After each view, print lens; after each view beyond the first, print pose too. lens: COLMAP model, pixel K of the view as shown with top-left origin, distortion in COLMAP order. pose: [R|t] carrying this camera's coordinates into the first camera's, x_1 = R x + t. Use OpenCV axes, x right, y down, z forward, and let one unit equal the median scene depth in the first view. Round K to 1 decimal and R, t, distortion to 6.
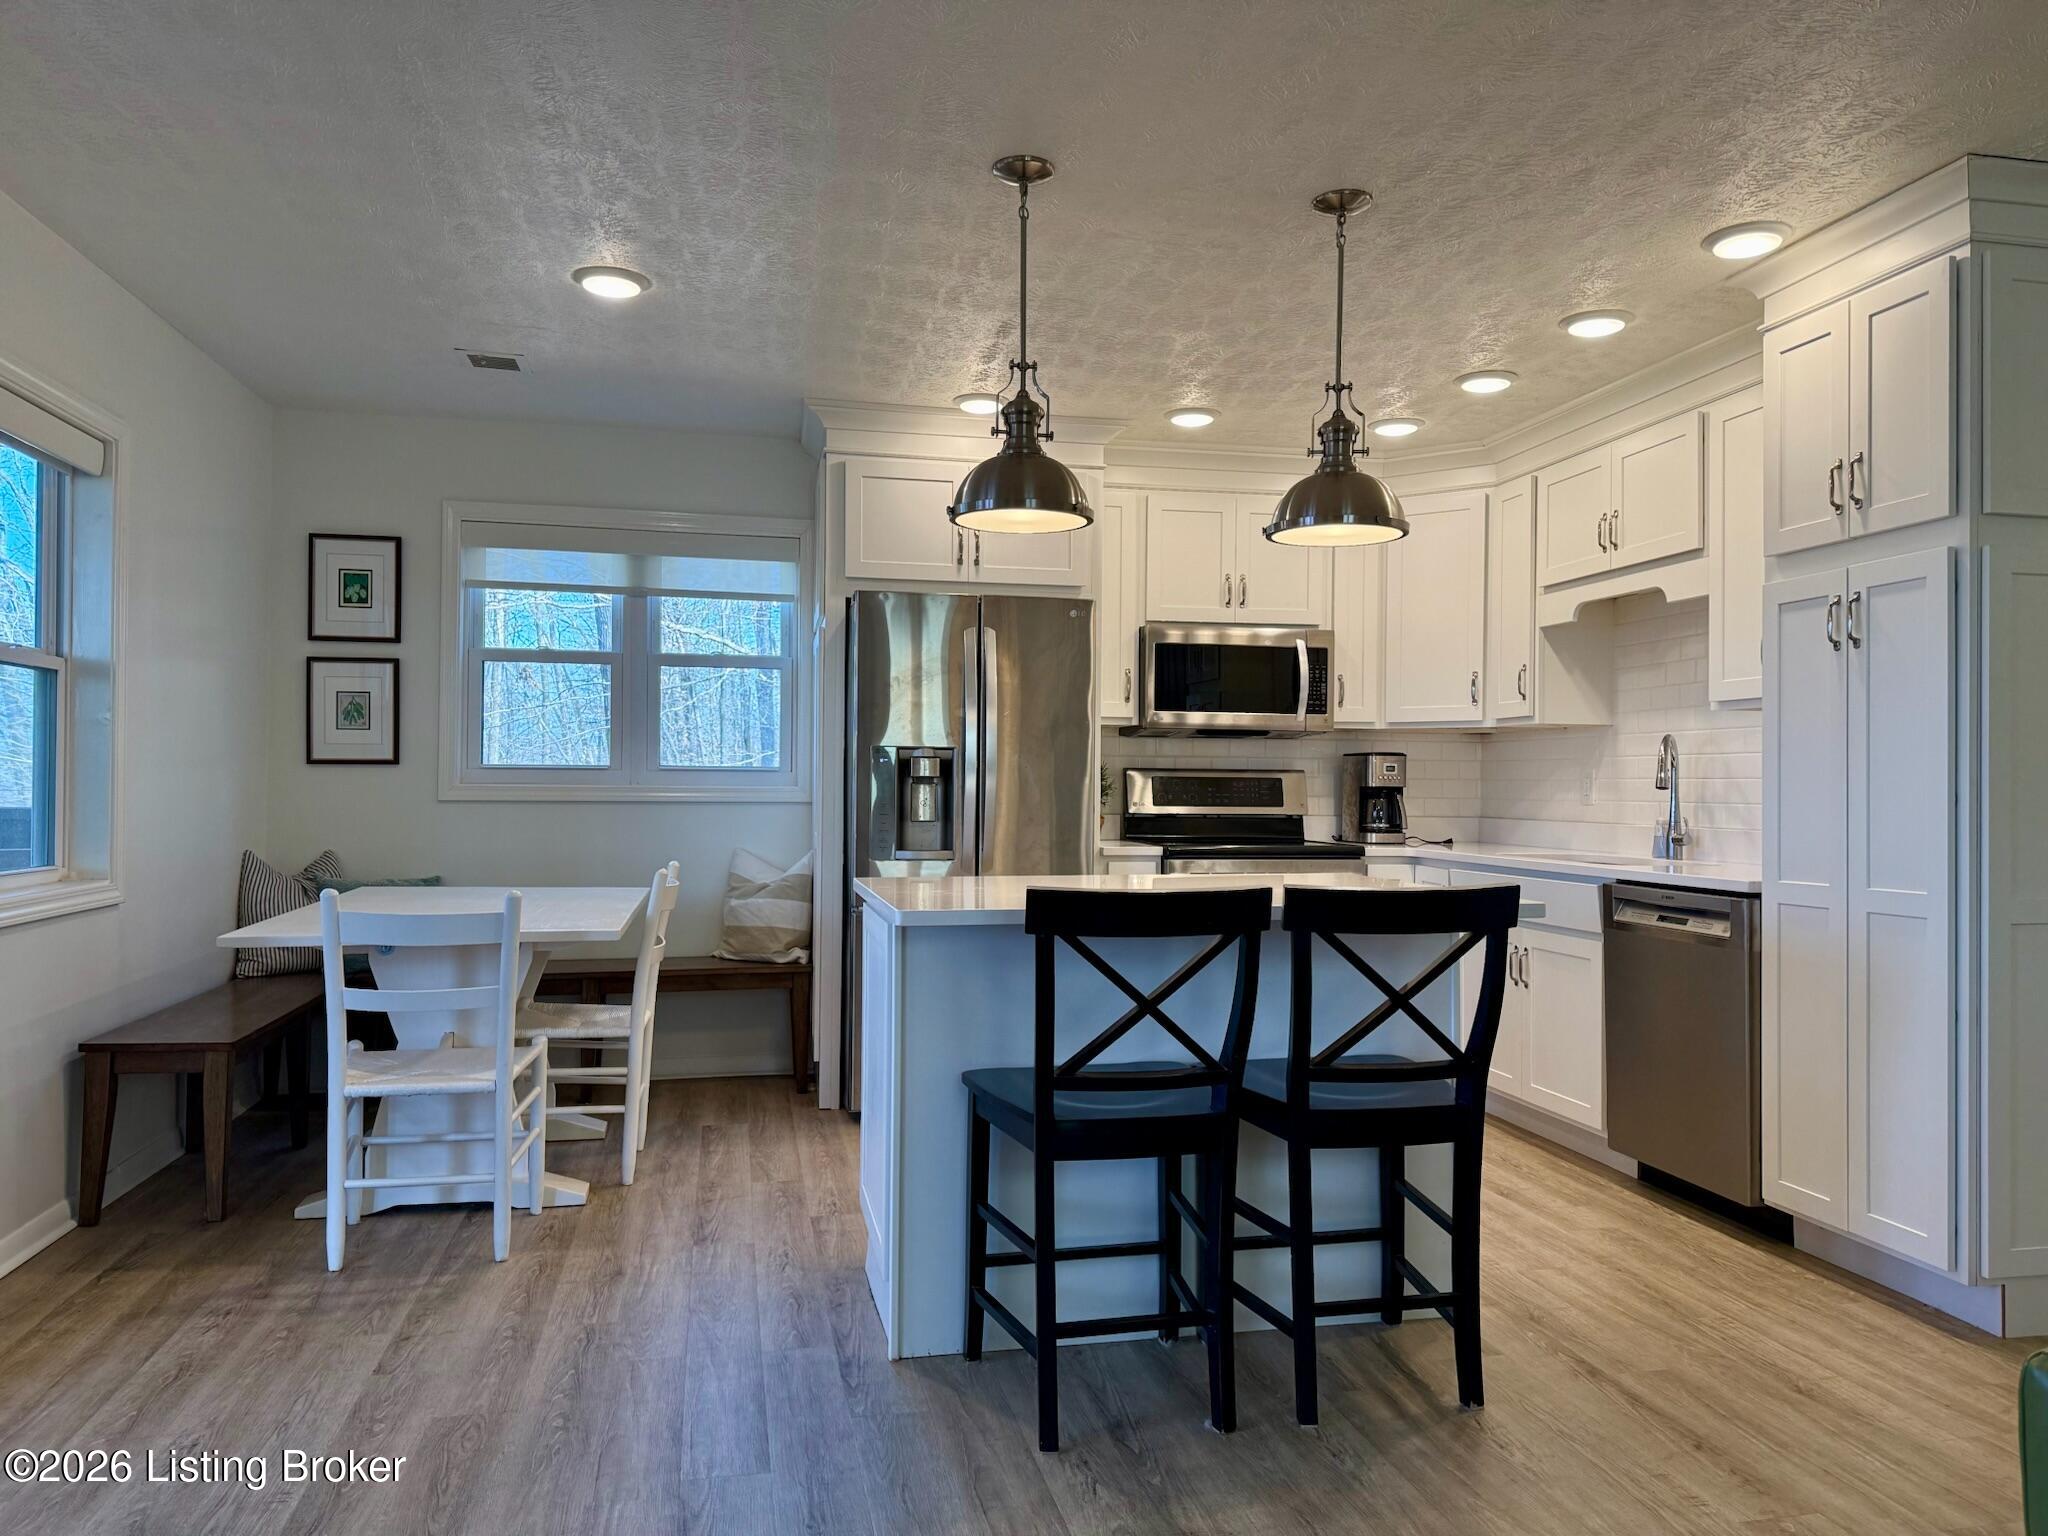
lens RADIAL K [[1432.5, 0, 1026.4], [0, 1432.5, 768.9], [0, 0, 1]] dist [0.060460, -0.064348]
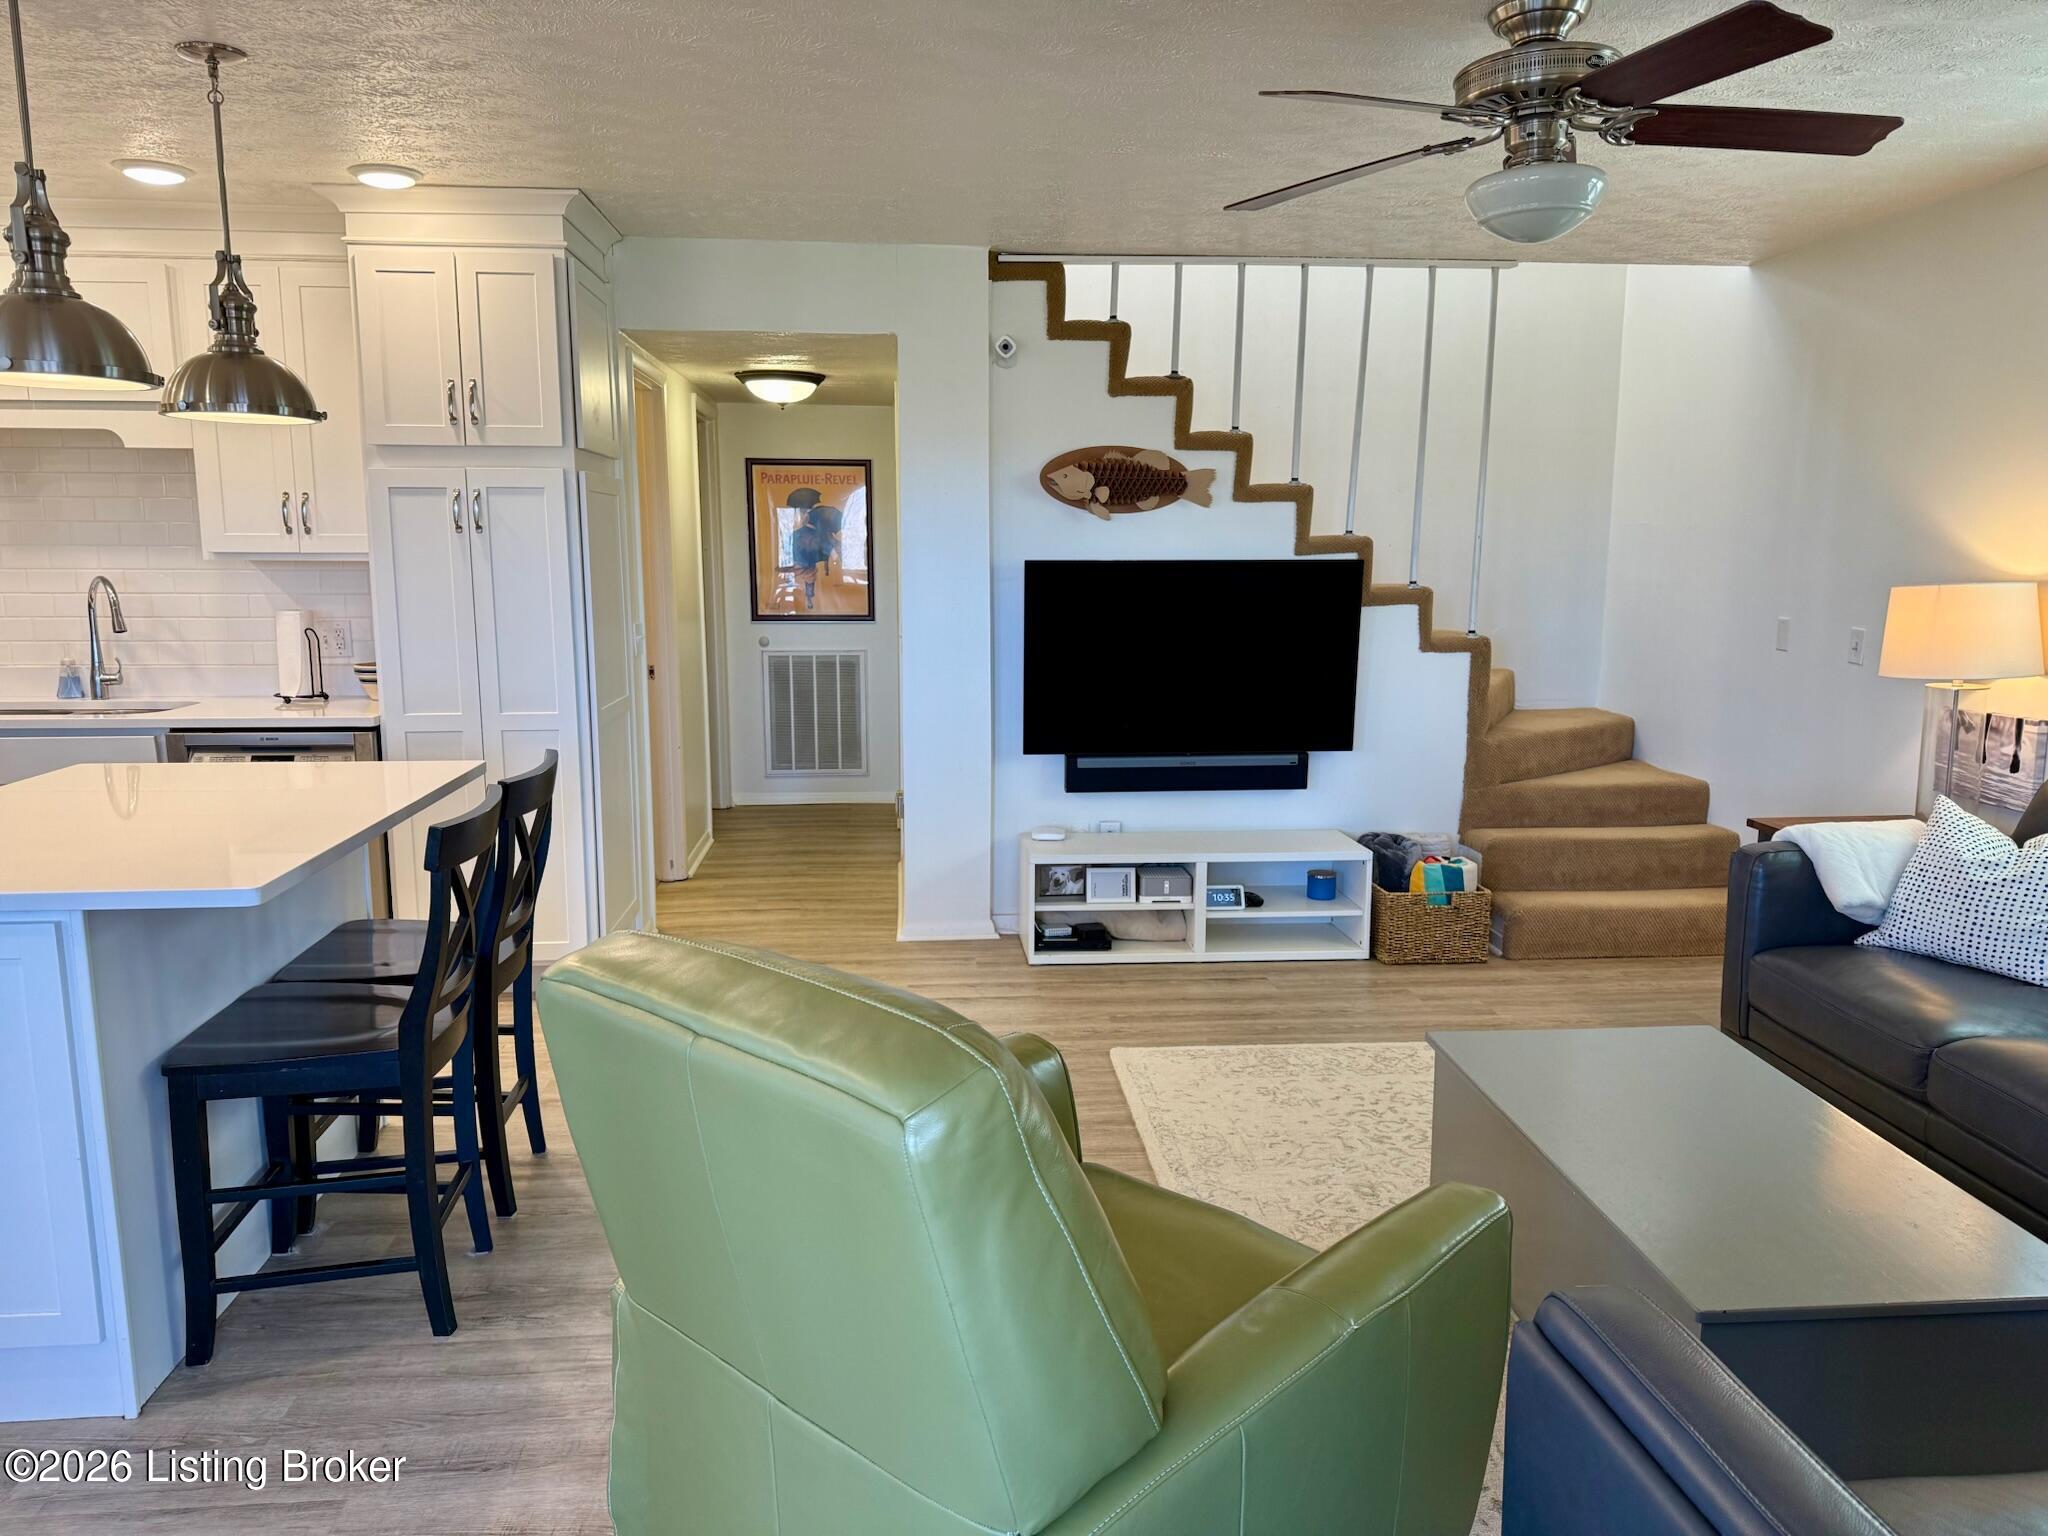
lens RADIAL K [[1432.5, 0, 1026.6], [0, 1432.5, 777.4], [0, 0, 1]] dist [0.060460, -0.064348]
pose [[0.125713, -0.170349, 0.977332, -0.688539], [-0.014343, 0.984732, 0.173484, -0.100063], [-0.991963, -0.035827, 0.121351, 0.341389]]
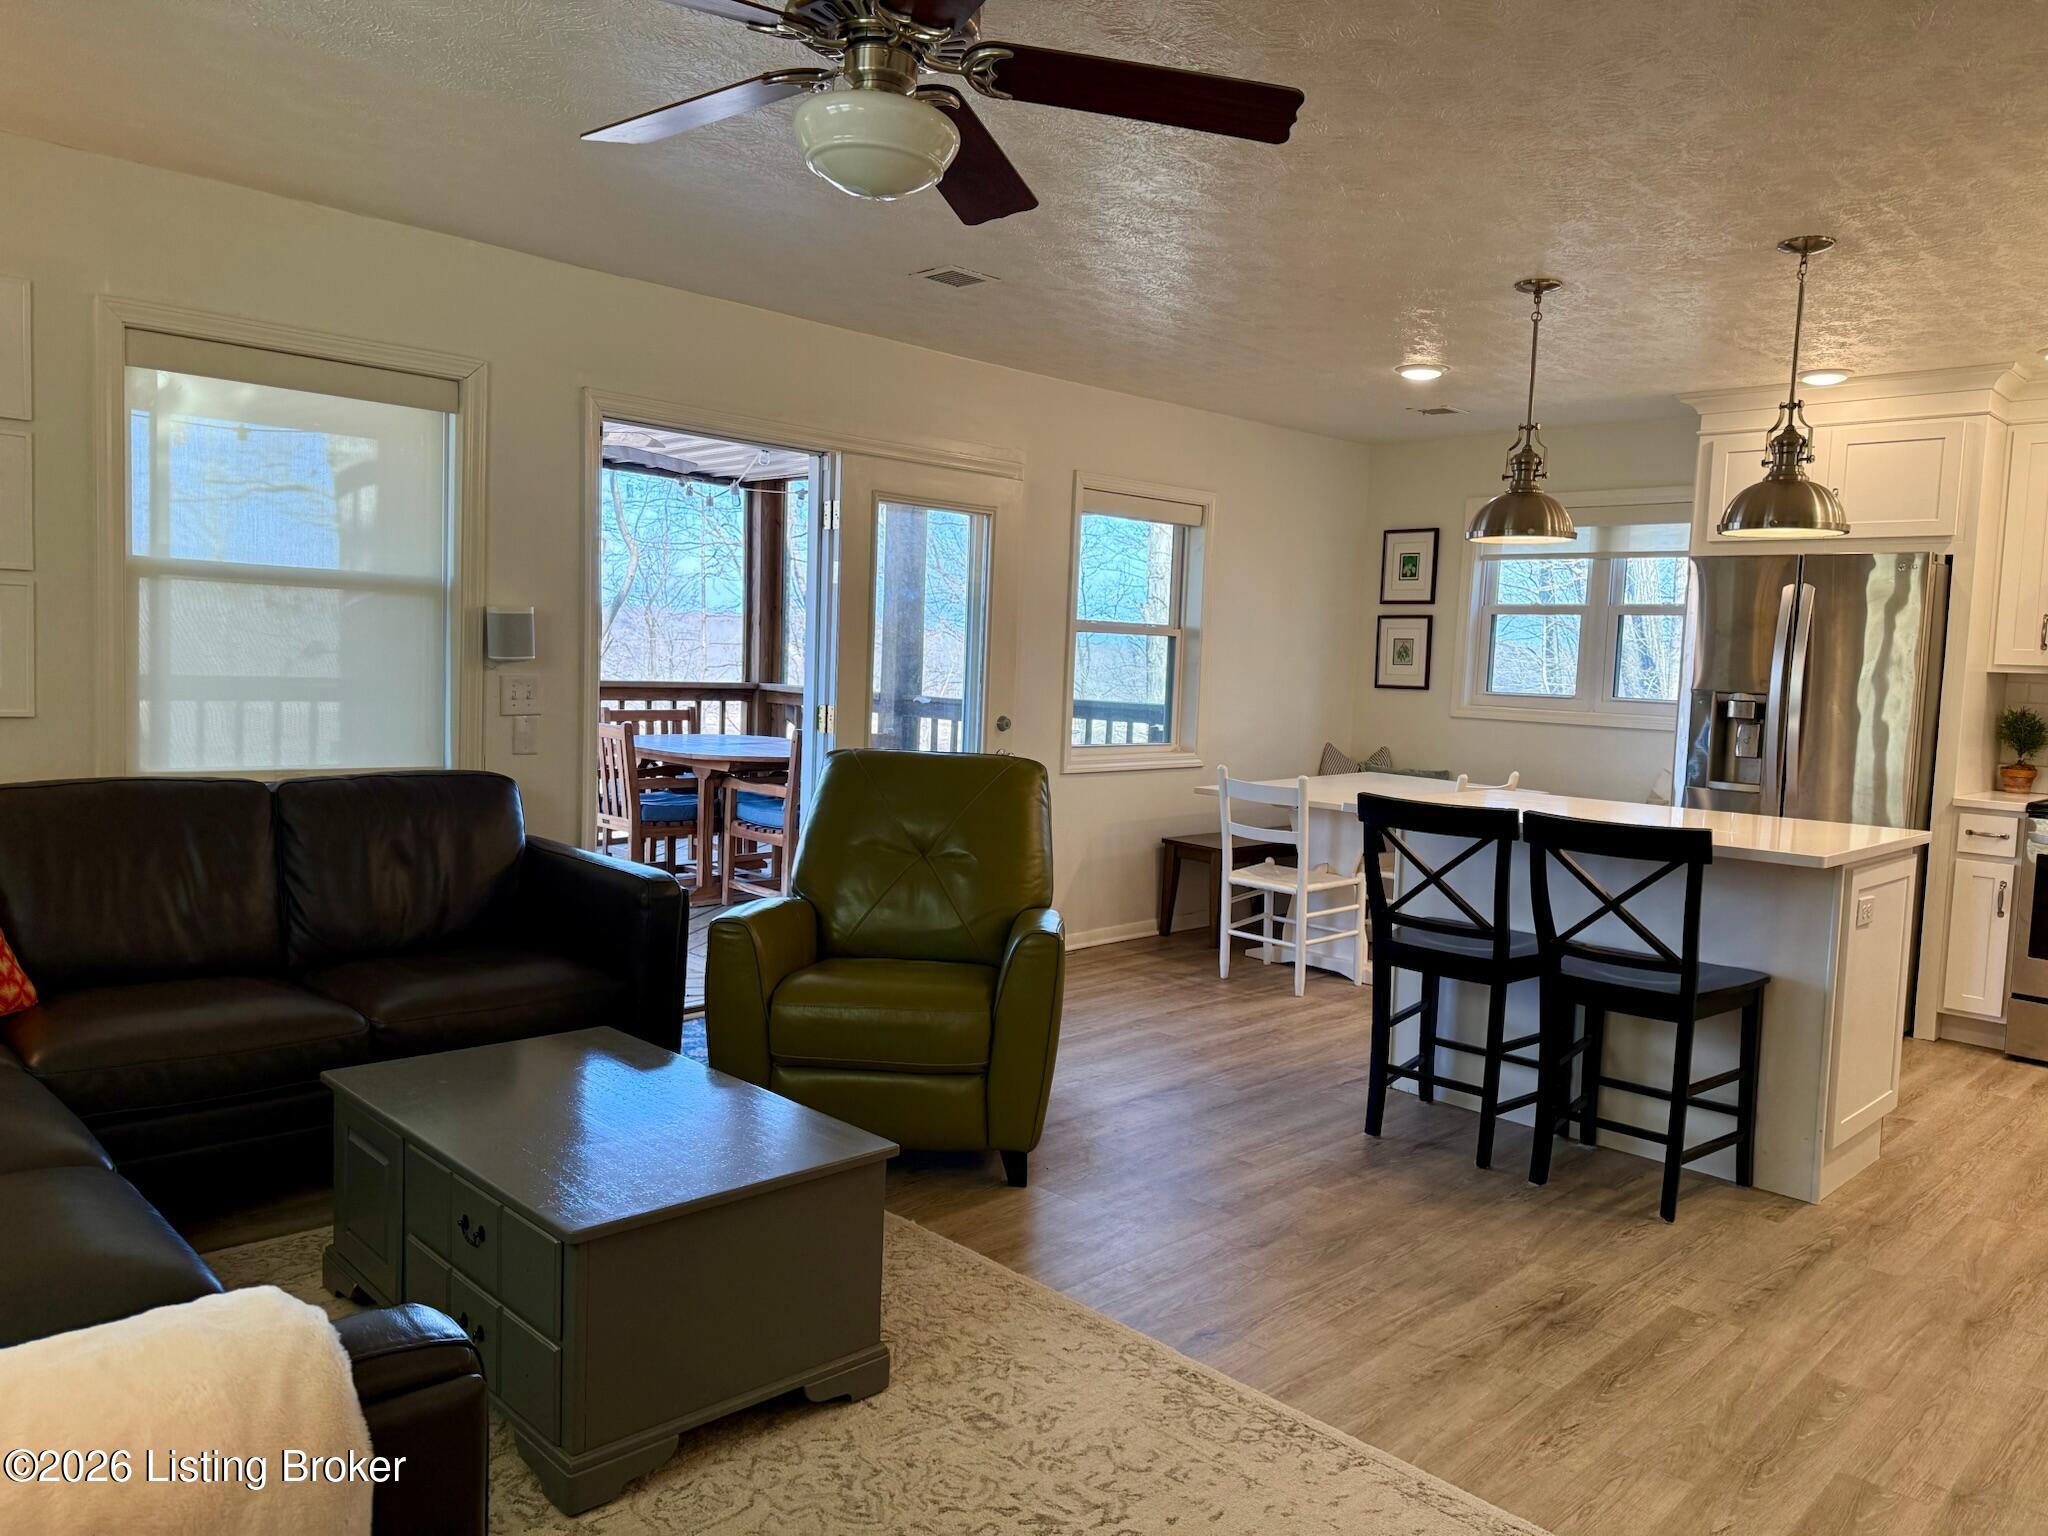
lens RADIAL K [[1432.5, 0, 1029.2], [0, 1432.5, 760.7], [0, 0, 1]] dist [0.060460, -0.064348]
pose [[0.541134, 0.076641, -0.837437, 0.858575], [-0.022497, 0.996801, 0.076689, -0.052858], [0.840636, -0.022659, 0.541127, -0.154142]]
